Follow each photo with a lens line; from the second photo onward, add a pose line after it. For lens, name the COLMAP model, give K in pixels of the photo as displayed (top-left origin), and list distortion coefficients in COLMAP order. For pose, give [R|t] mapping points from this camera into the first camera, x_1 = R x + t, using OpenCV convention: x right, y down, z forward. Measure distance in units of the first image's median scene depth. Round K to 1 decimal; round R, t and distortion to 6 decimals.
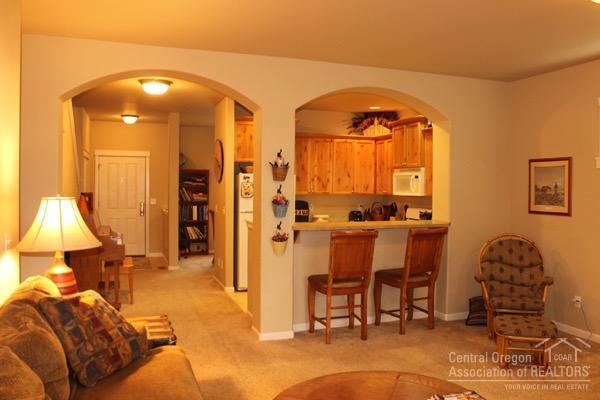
lens RADIAL K [[516.8, 0, 300.0], [0, 516.8, 200.0], [0, 0, 1]] dist [-0.170597, 0.142119]
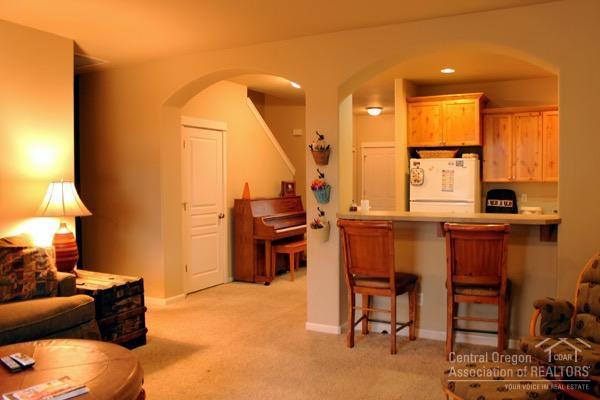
lens RADIAL K [[515.7, 0, 300.3], [0, 515.7, 179.1], [0, 0, 1]] dist [-0.078493, 0.004163]
pose [[0.668612, -0.010616, -0.743536, 0.441812], [-0.010579, 0.999661, -0.023786, 0.008852], [0.743536, 0.023769, 0.668273, 0.228423]]
